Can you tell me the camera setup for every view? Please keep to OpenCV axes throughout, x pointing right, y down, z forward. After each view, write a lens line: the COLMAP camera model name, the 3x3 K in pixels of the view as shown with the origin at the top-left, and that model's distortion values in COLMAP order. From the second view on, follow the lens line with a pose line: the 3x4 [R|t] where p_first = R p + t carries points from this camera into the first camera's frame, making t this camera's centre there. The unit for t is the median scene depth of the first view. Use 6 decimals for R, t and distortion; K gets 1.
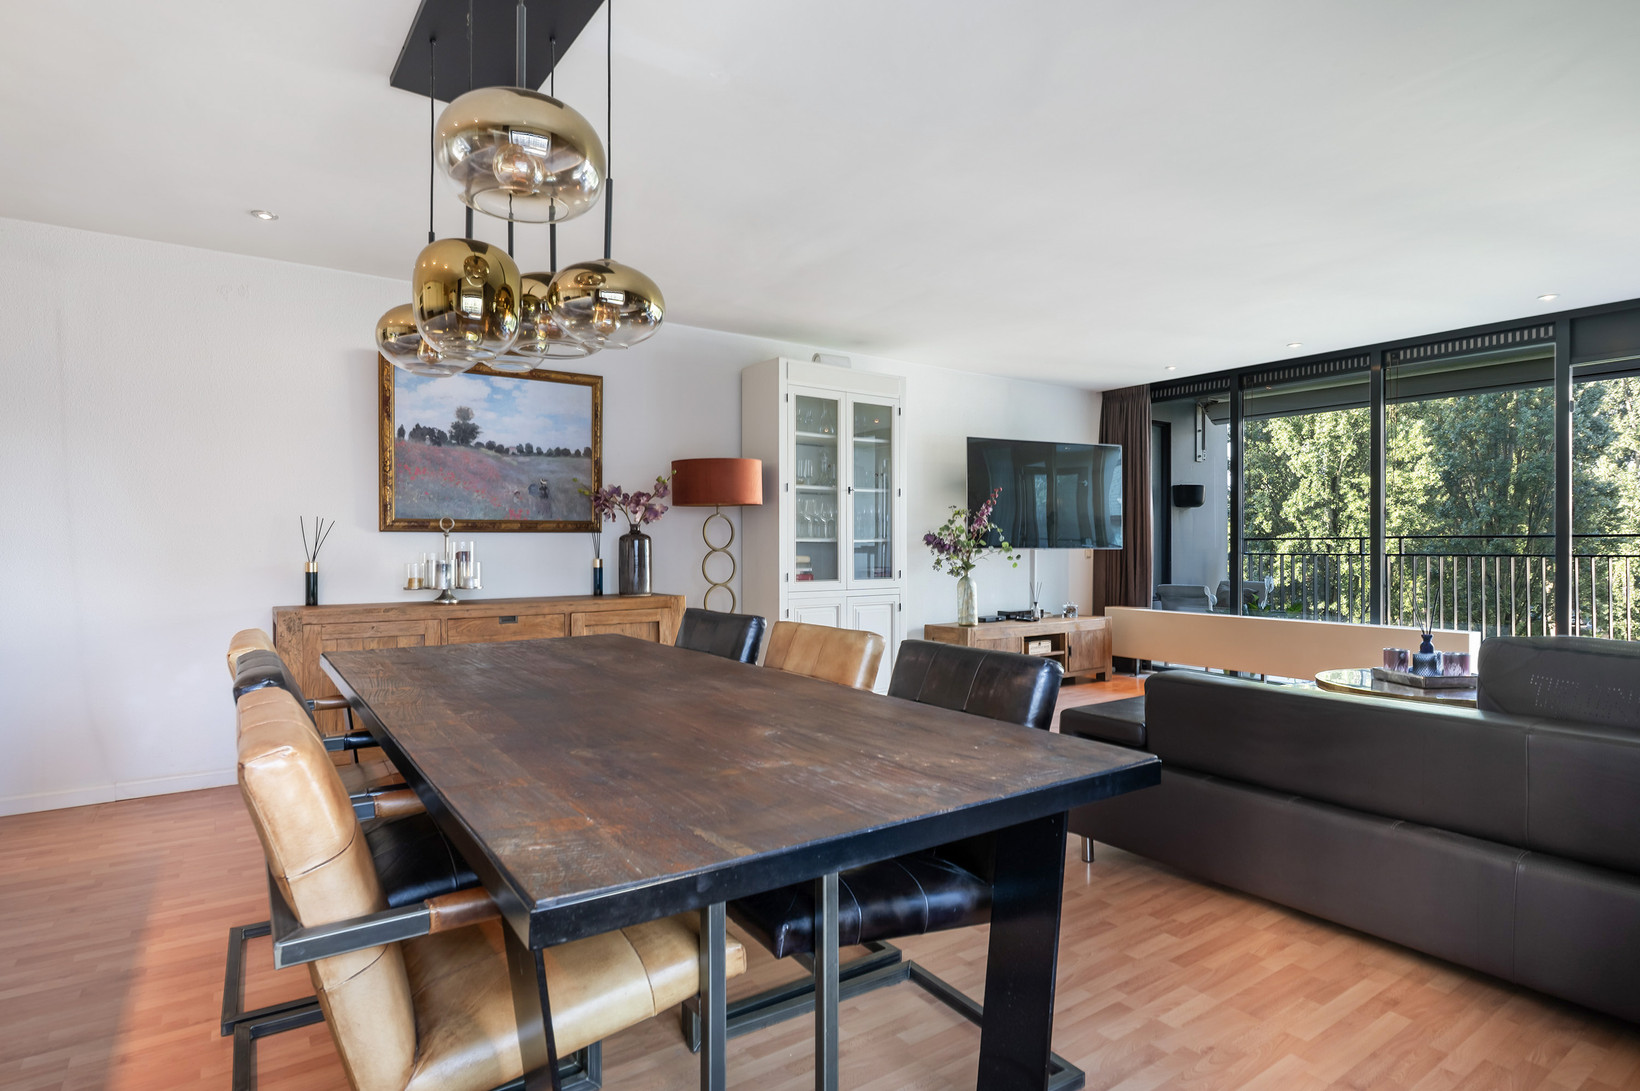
lens RADIAL K [[857.5, 0, 828.2], [0, 857.5, 536.3], [0, 0, 1]] dist [-0.002048, -0.003087]
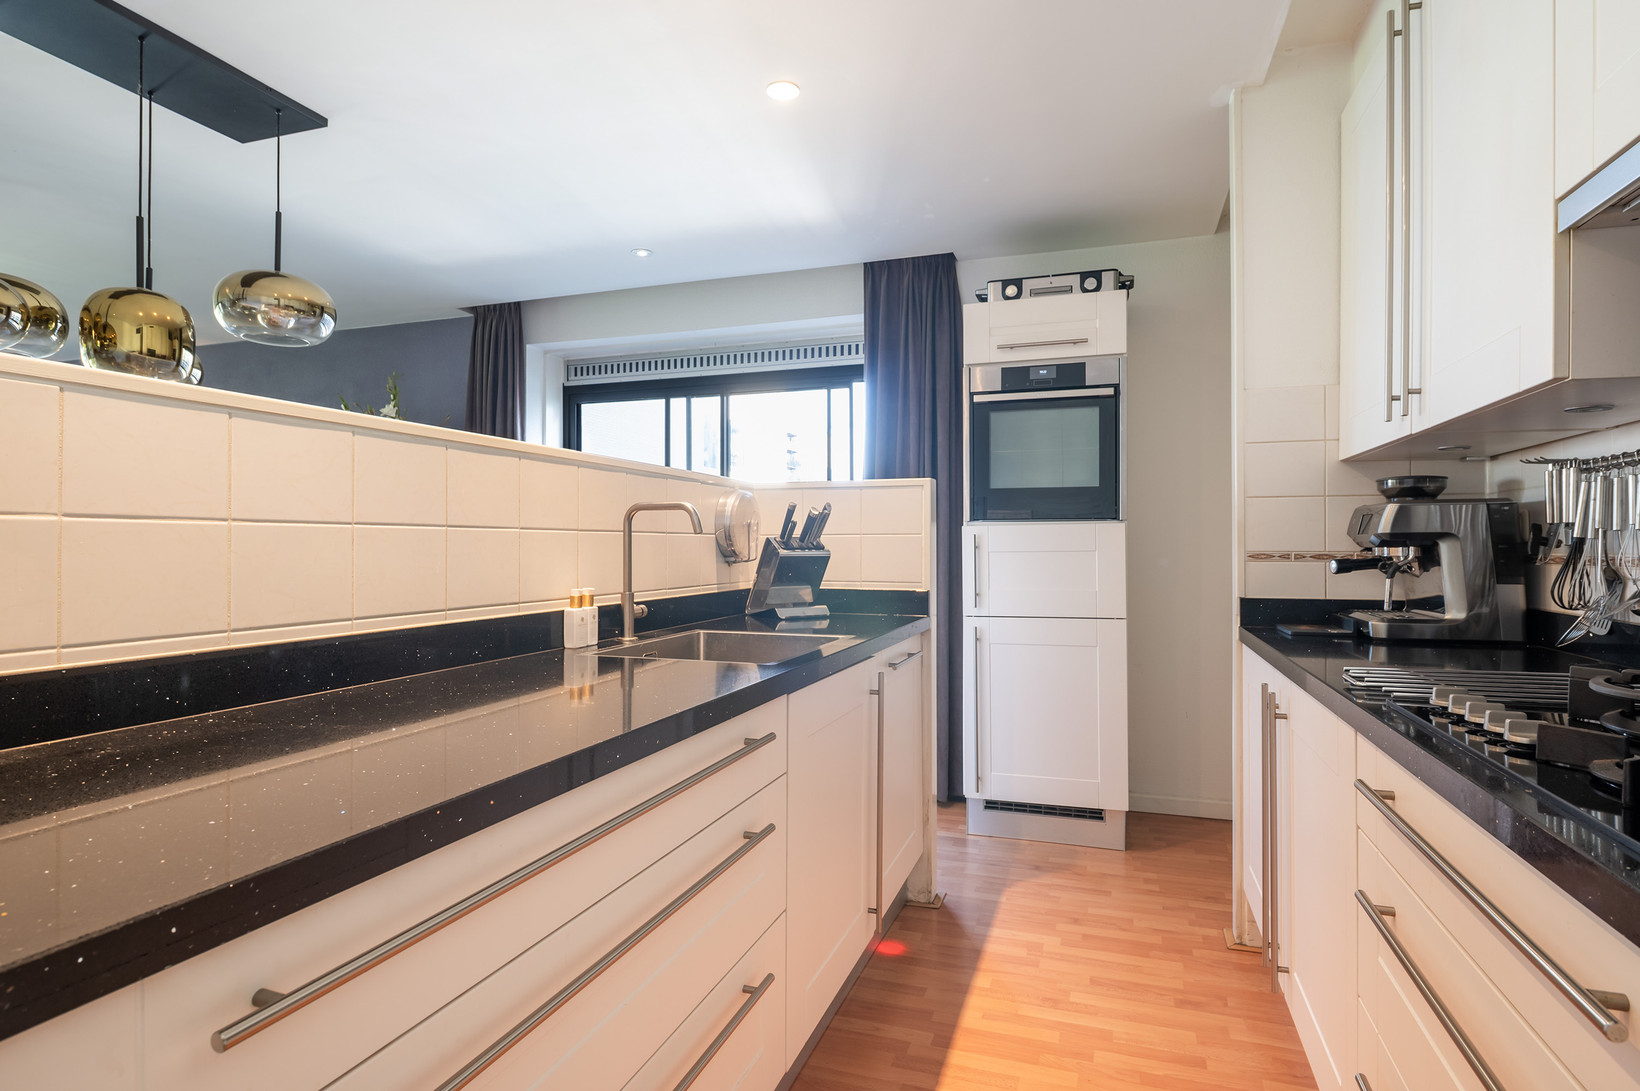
lens RADIAL K [[857.5, 0, 820.3], [0, 857.5, 548.3], [0, 0, 1]] dist [-0.002048, -0.003087]
pose [[-0.577621, 0.000717, 0.816305, -0.779687], [-0.006809, 0.999961, -0.005696, -0.000201], [-0.816276, -0.008848, -0.577594, 0.390632]]
